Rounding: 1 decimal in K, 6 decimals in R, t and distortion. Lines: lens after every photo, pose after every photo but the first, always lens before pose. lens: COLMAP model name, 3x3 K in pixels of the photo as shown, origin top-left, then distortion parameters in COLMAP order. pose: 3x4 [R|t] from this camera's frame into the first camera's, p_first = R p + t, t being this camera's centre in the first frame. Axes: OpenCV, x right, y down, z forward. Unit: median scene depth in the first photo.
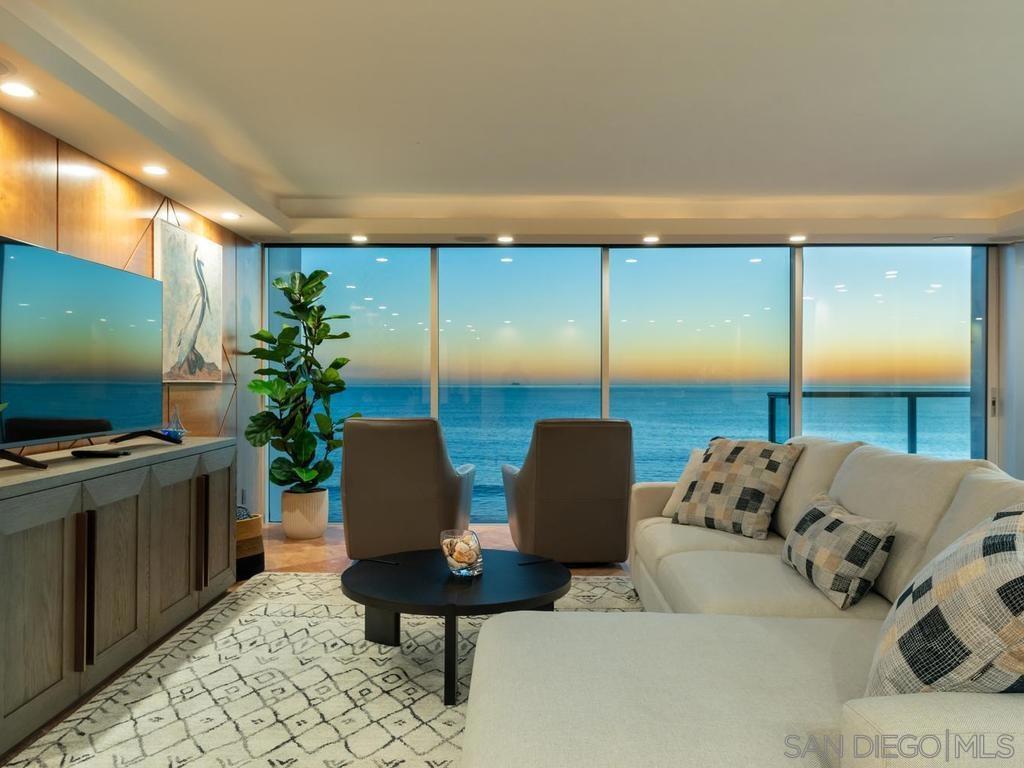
lens RADIAL K [[781.6, 0, 512.0], [0, 781.6, 384.0], [0, 0, 1]] dist [0.005586, 0.004152]
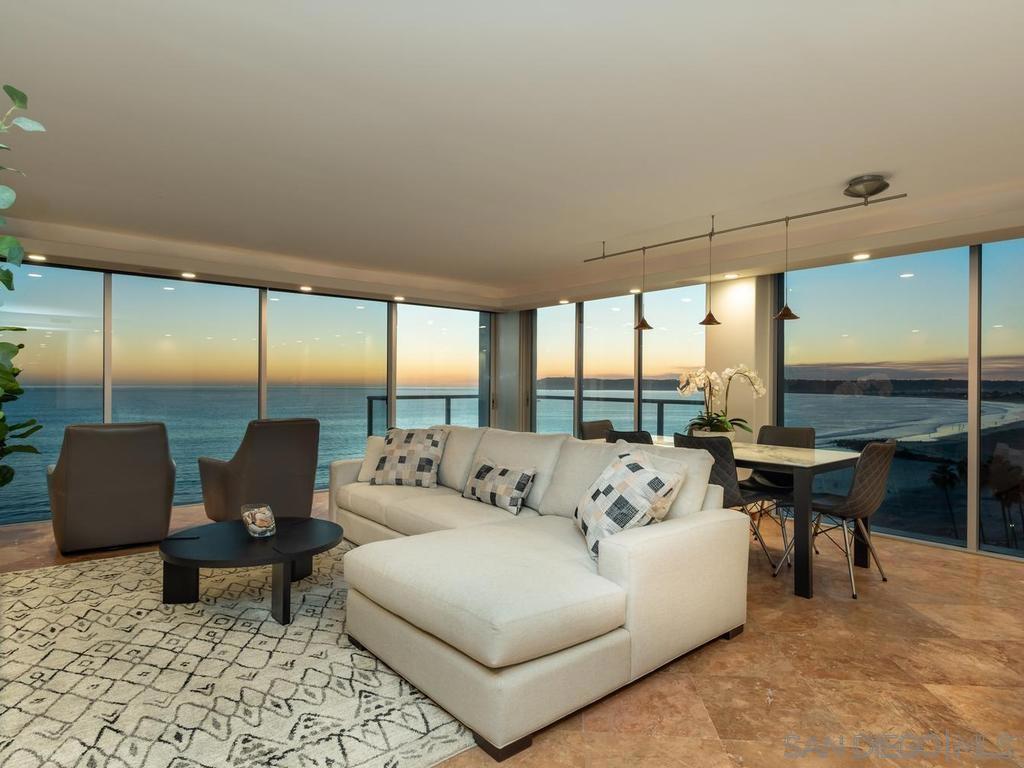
lens RADIAL K [[579.2, 0, 512.0], [0, 579.2, 384.0], [0, 0, 1]] dist [0.003557, 0.000897]
pose [[0.765645, 0.005978, 0.643235, -0.364459], [-0.004379, 0.999982, -0.004081, -0.019774], [-0.643248, 0.000308, 0.765658, -0.058018]]
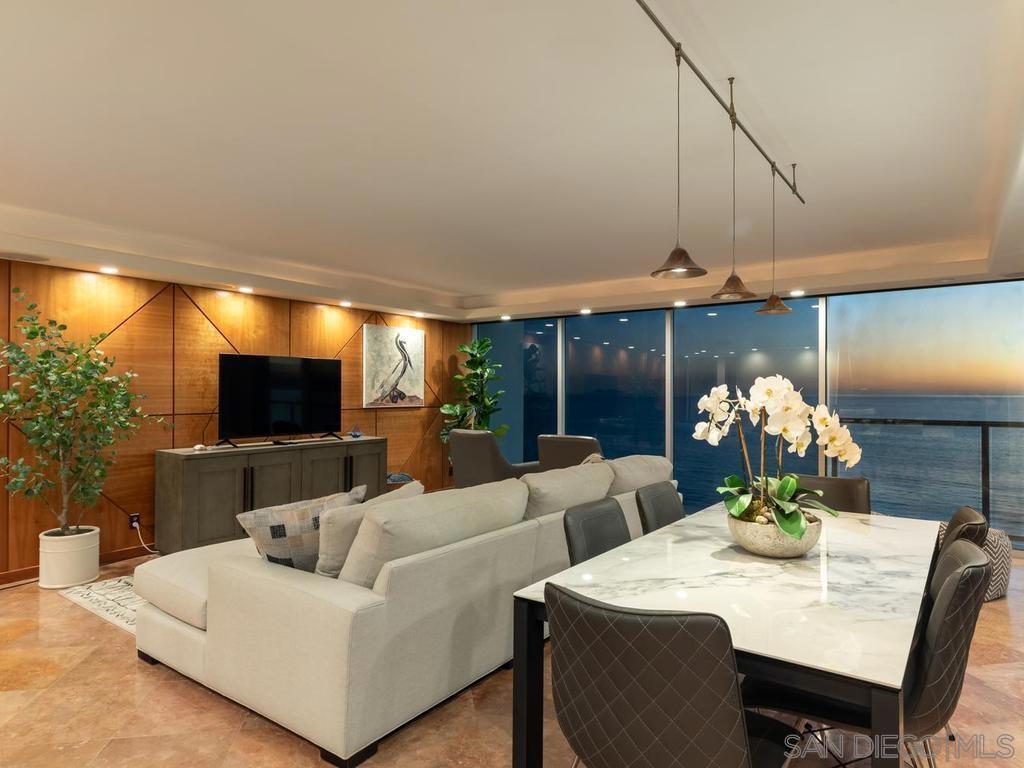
lens RADIAL K [[609.8, 0, 512.0], [0, 609.8, 384.0], [0, 0, 1]] dist [-0.004299, -0.000576]
pose [[0.812191, -0.005557, -0.583365, 0.983150], [-0.003476, 0.999891, -0.014365, -0.053475], [0.583381, 0.013695, 0.812083, -0.038233]]
